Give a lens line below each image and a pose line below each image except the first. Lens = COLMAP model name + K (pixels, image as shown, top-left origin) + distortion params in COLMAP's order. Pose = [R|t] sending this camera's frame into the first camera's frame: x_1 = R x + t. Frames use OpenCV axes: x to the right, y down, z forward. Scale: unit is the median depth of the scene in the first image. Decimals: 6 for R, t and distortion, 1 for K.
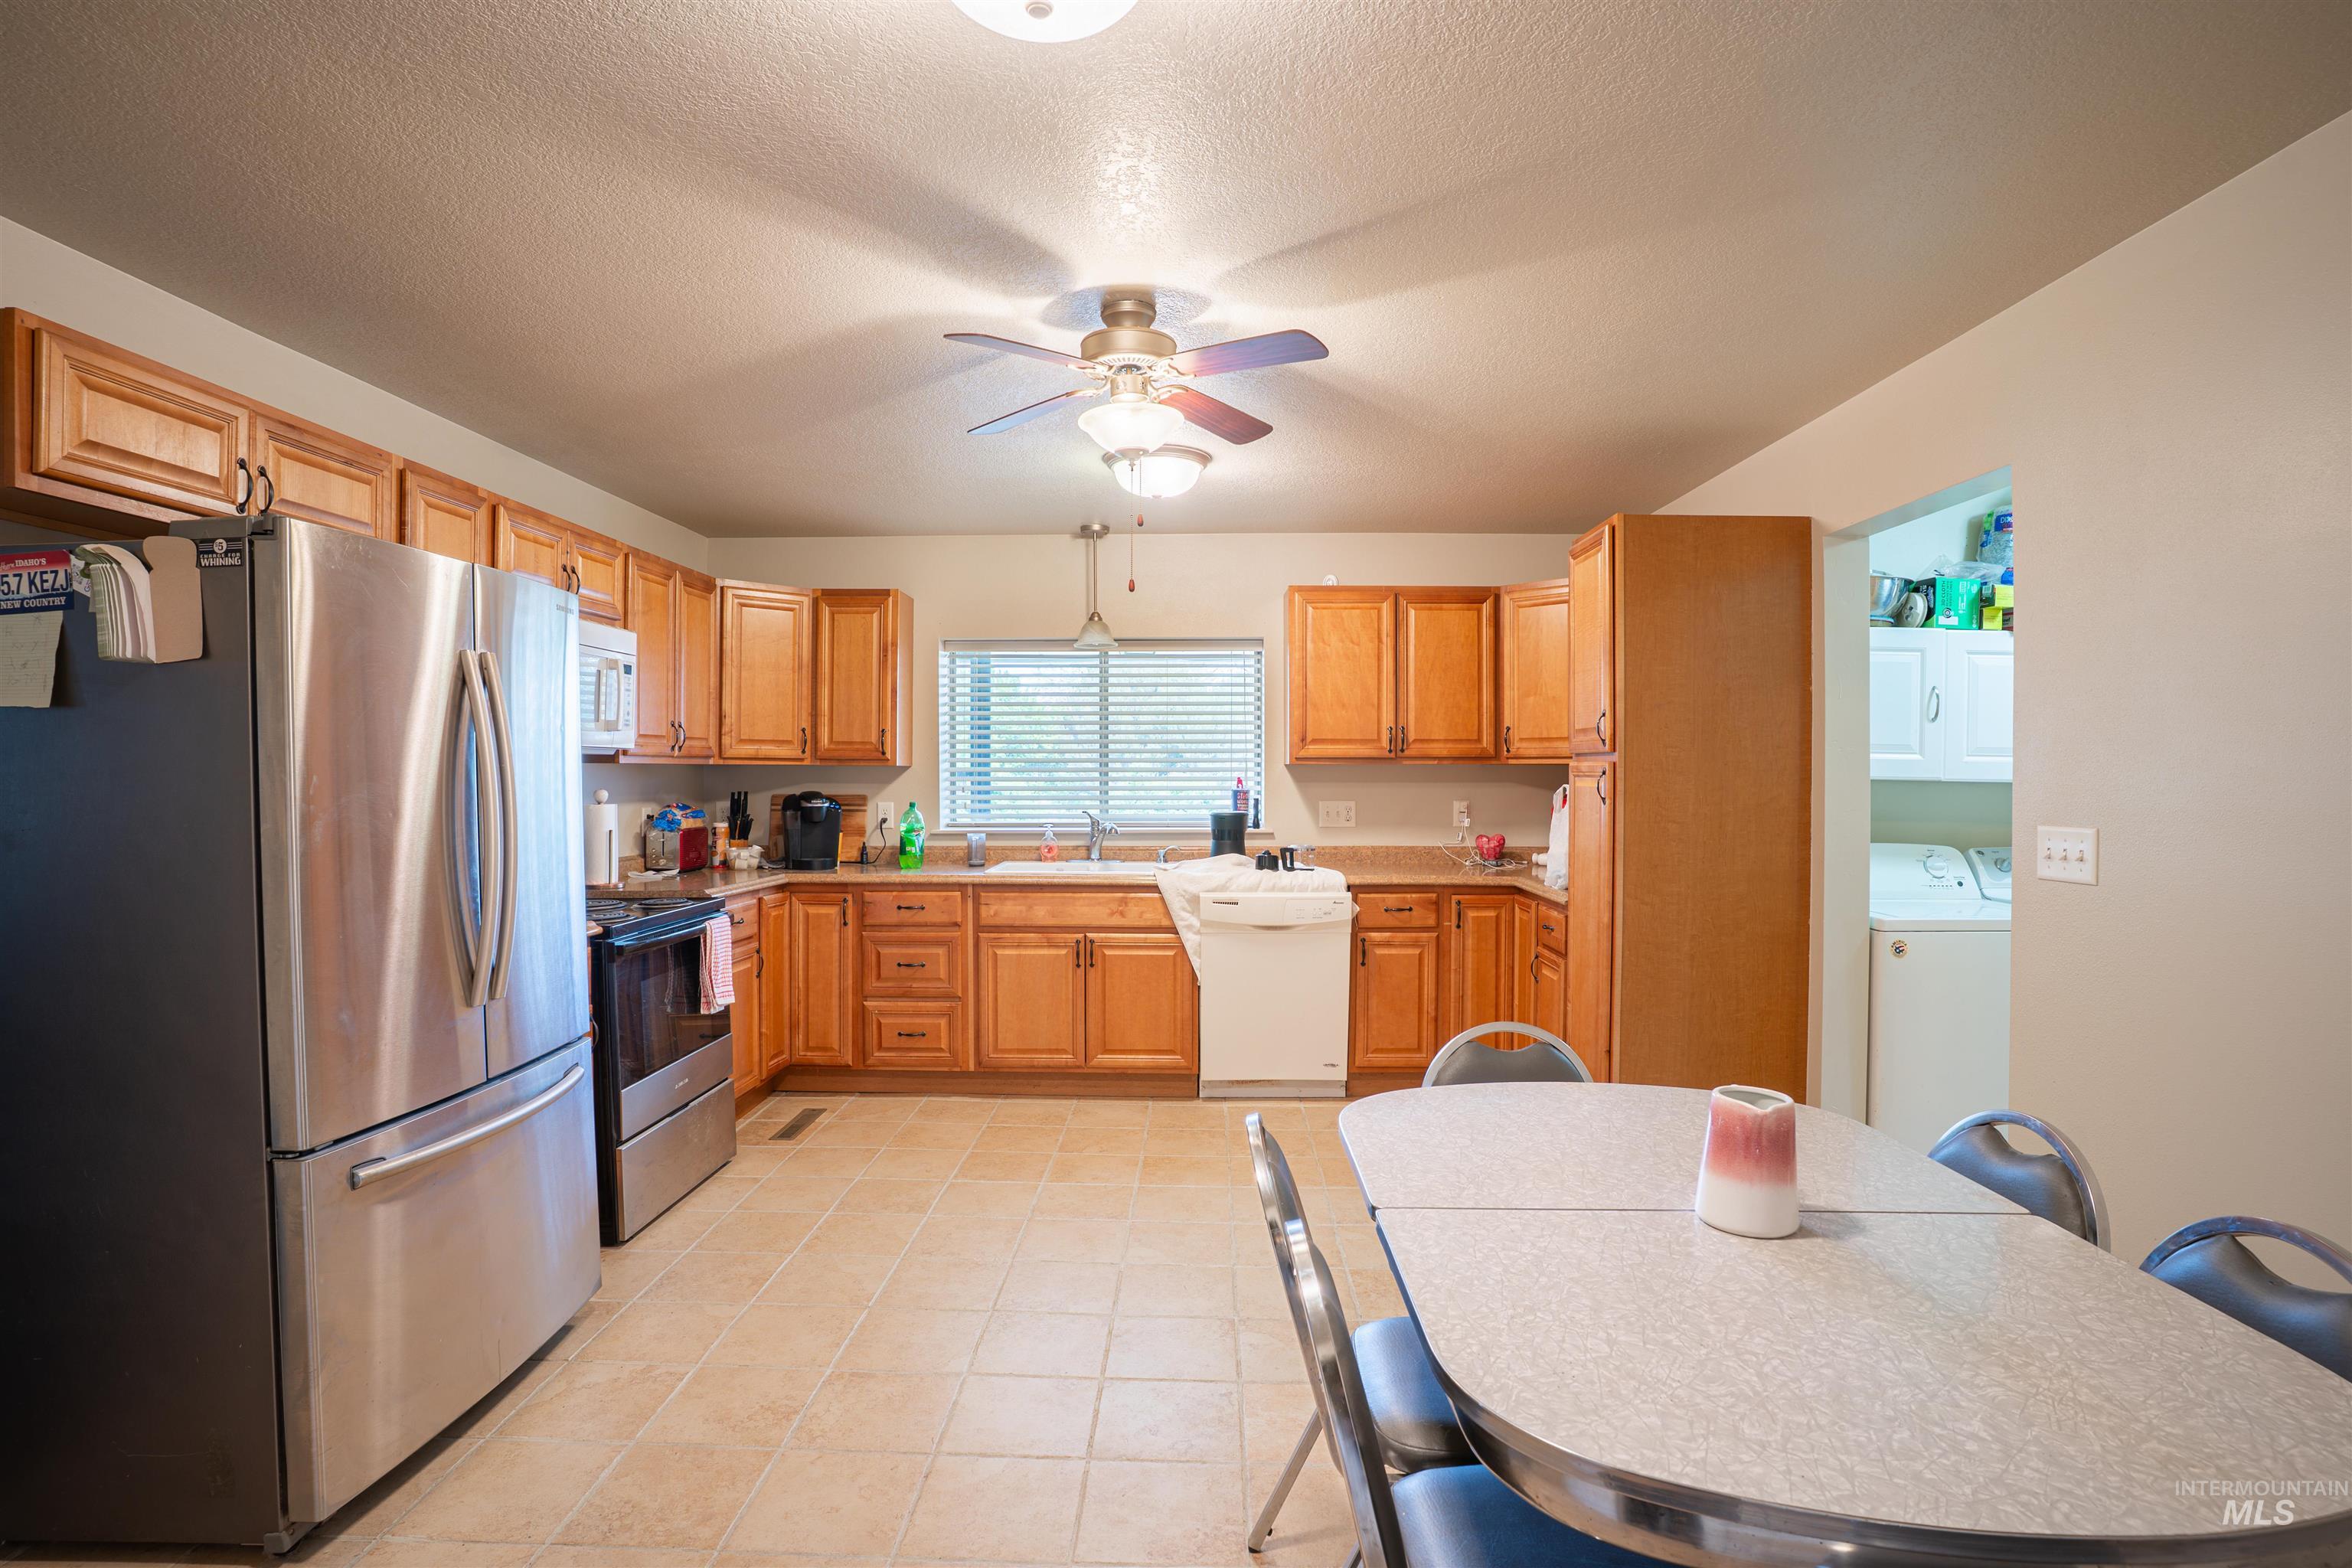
lens RADIAL K [[1166.7, 0, 1179.2], [0, 1166.7, 781.9], [0, 0, 1]] dist [-0.072161, 0.030790]
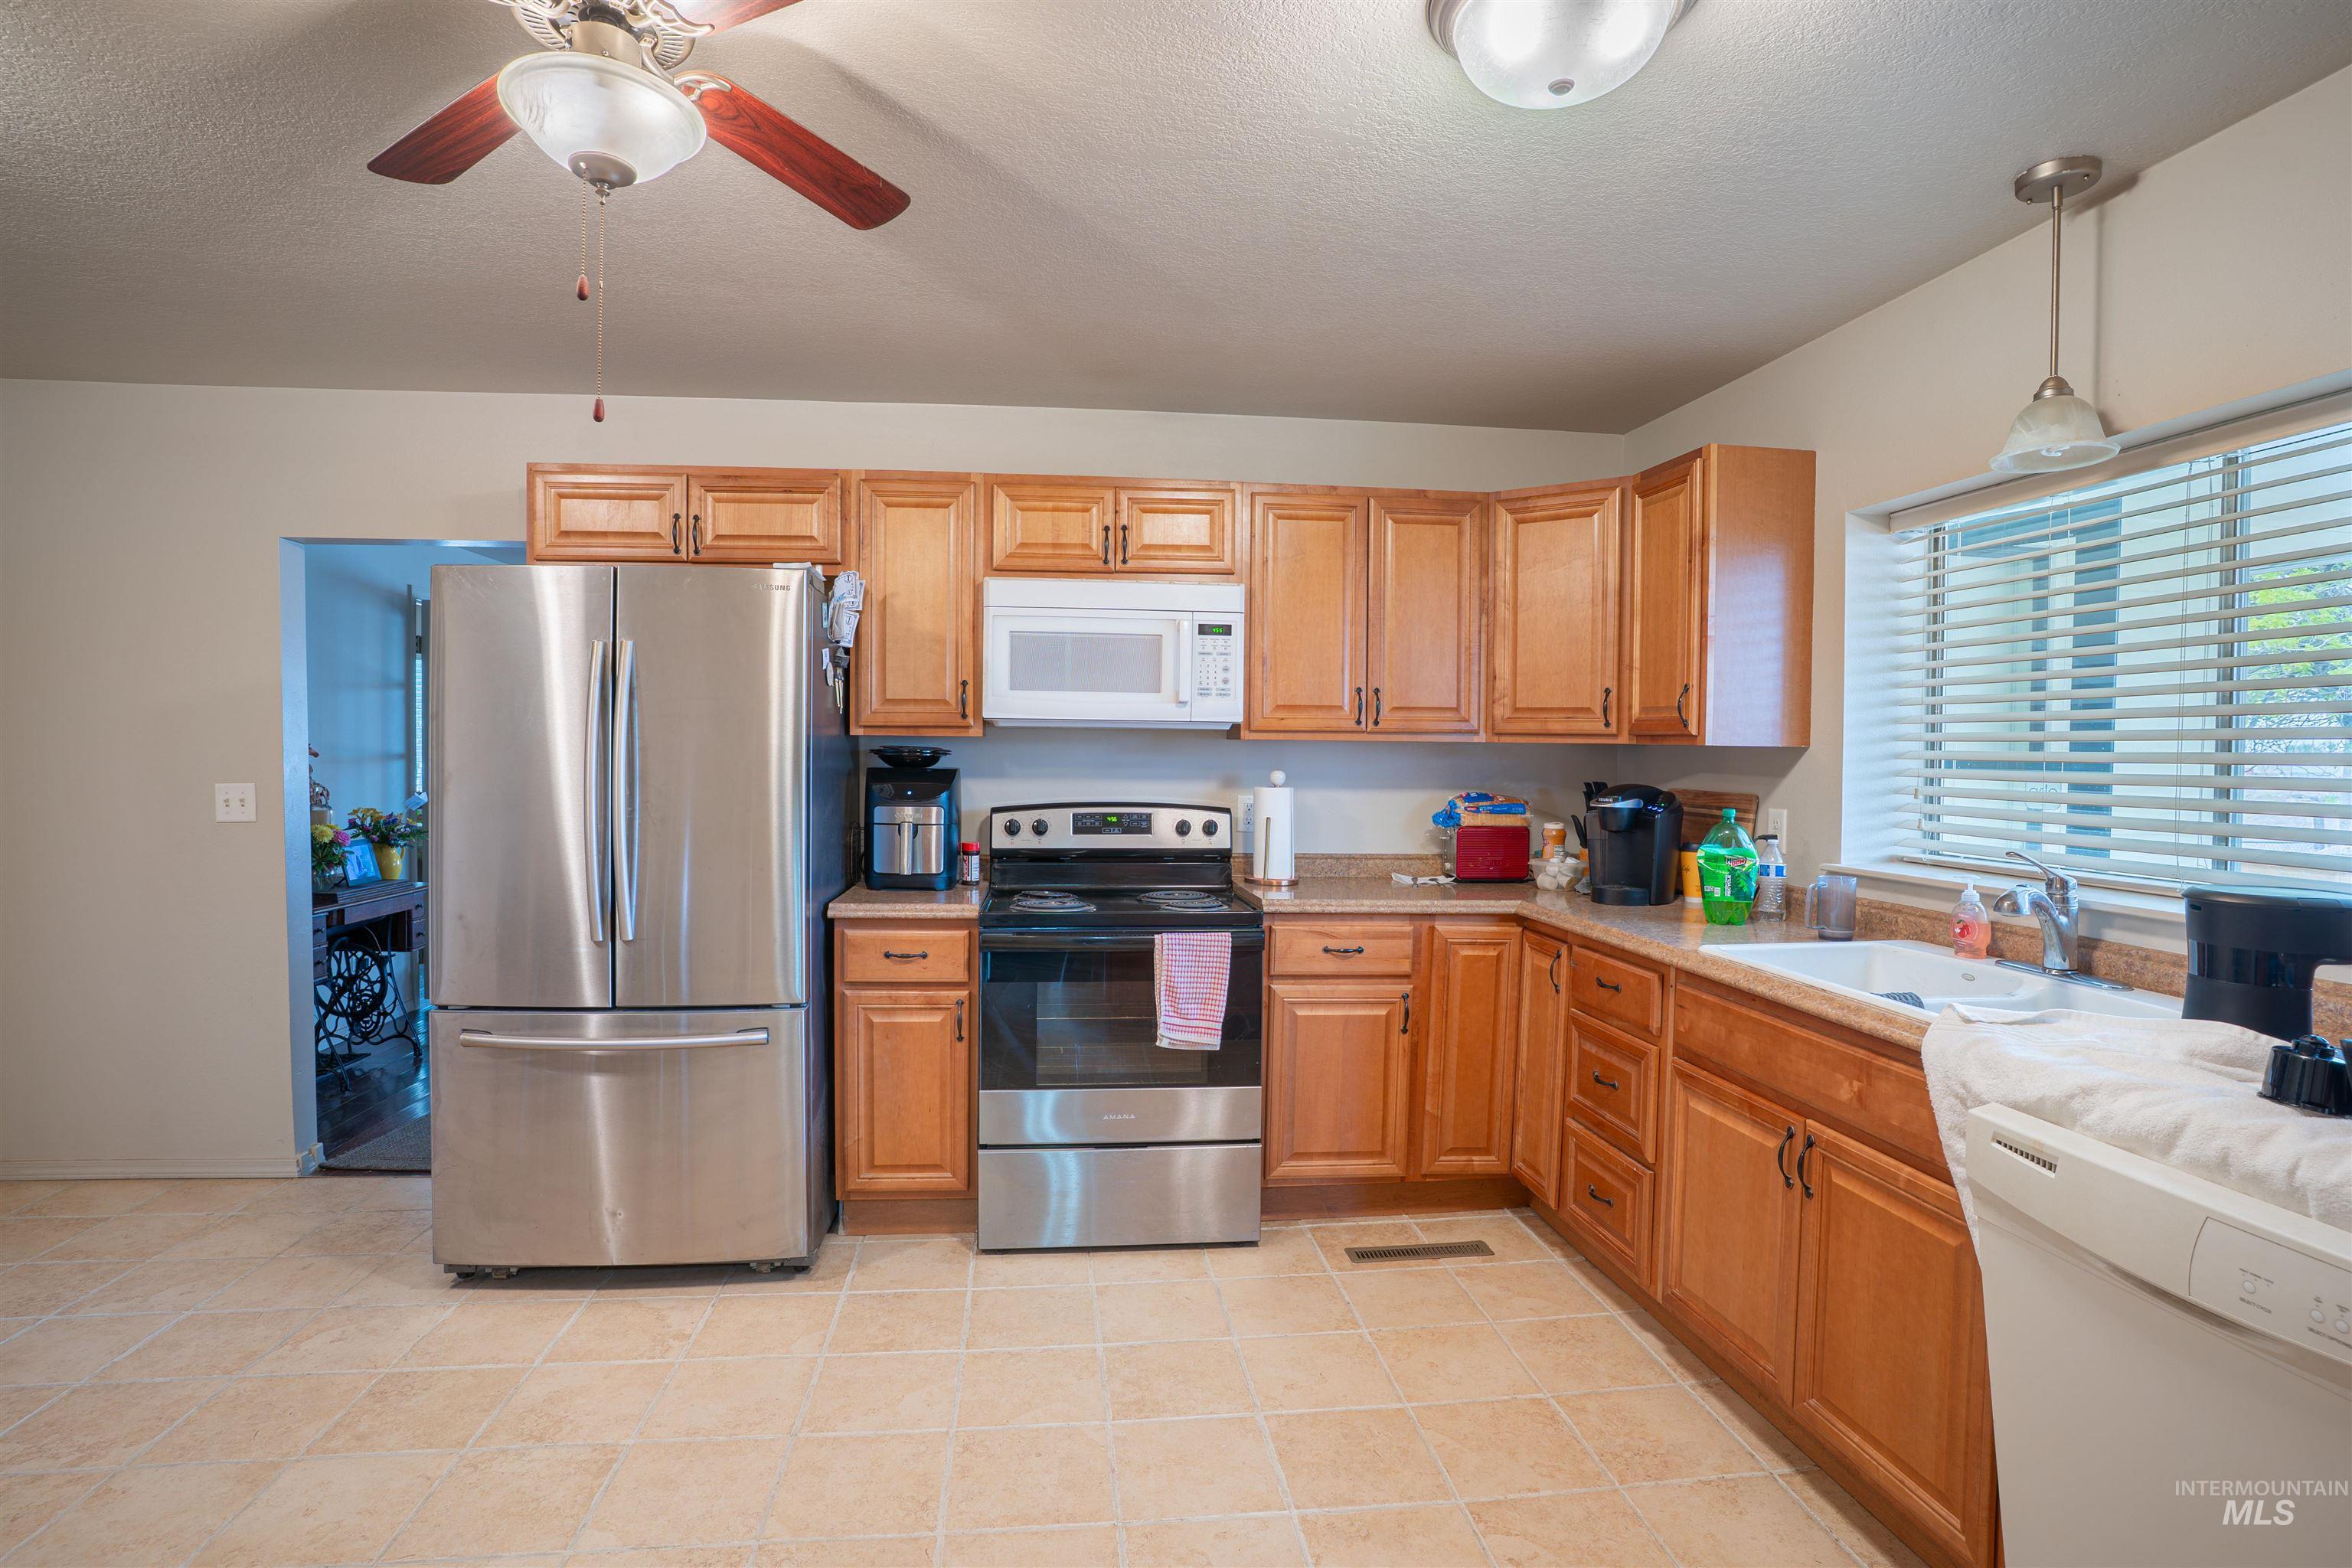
lens RADIAL K [[1166.7, 0, 1171.6], [0, 1166.7, 788.3], [0, 0, 1]] dist [-0.072161, 0.030790]
pose [[0.136206, 0.033619, -0.990110, 0.331773], [-0.019755, 0.999317, 0.031214, -0.005755], [0.990484, 0.015308, 0.136777, 0.737502]]
